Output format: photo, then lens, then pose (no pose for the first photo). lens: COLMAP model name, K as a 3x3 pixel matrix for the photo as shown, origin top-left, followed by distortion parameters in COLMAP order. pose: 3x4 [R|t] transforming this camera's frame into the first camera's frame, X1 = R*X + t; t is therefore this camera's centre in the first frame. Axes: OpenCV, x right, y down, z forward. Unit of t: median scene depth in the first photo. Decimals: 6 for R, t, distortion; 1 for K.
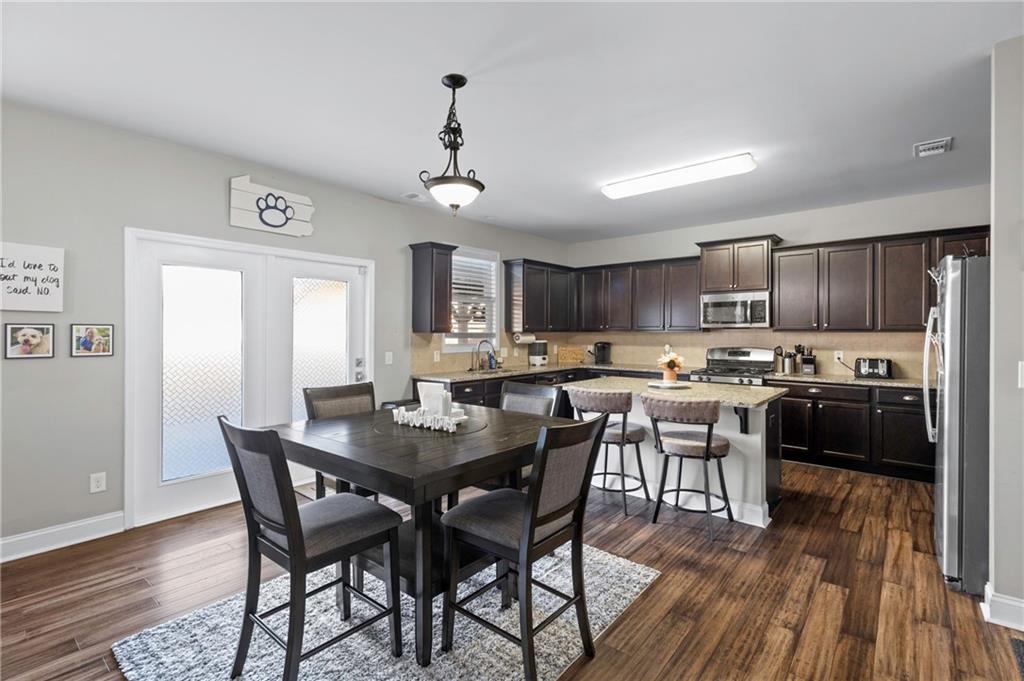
lens RADIAL K [[472.0, 0, 507.6], [0, 472.0, 335.1], [0, 0, 1]] dist [0.006966, 0.000577]
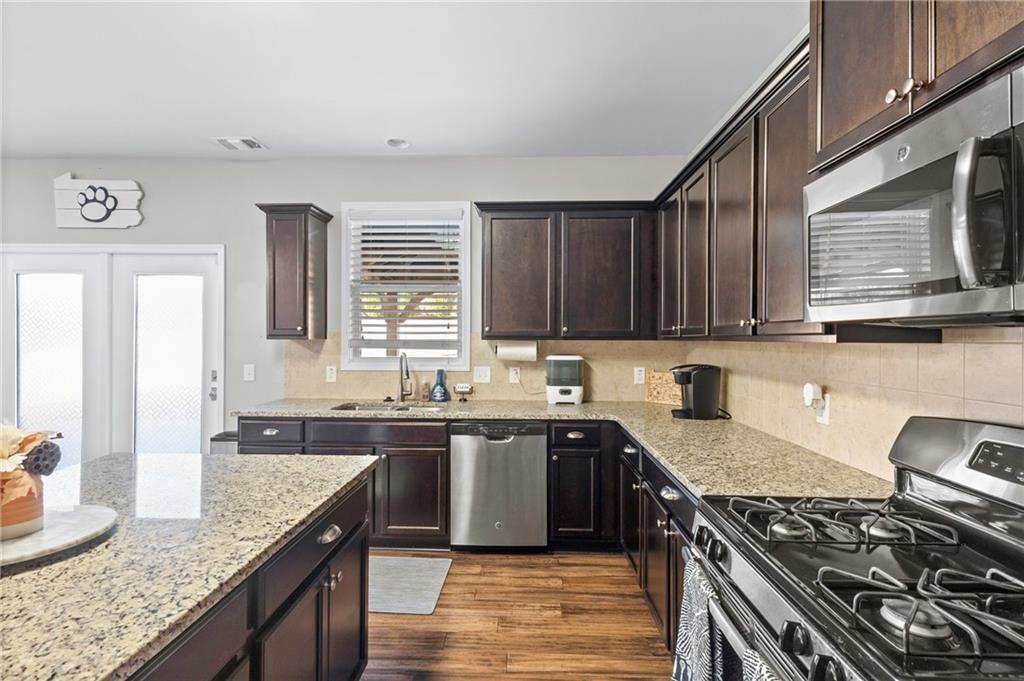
lens RADIAL K [[472.0, 0, 511.5], [0, 472.0, 338.8], [0, 0, 1]] dist [0.006966, 0.000577]
pose [[0.622981, 0.004633, -0.782223, 0.590464], [-0.010849, 0.999937, -0.002717, -0.006800], [0.782162, 0.010179, 0.622992, 0.860898]]
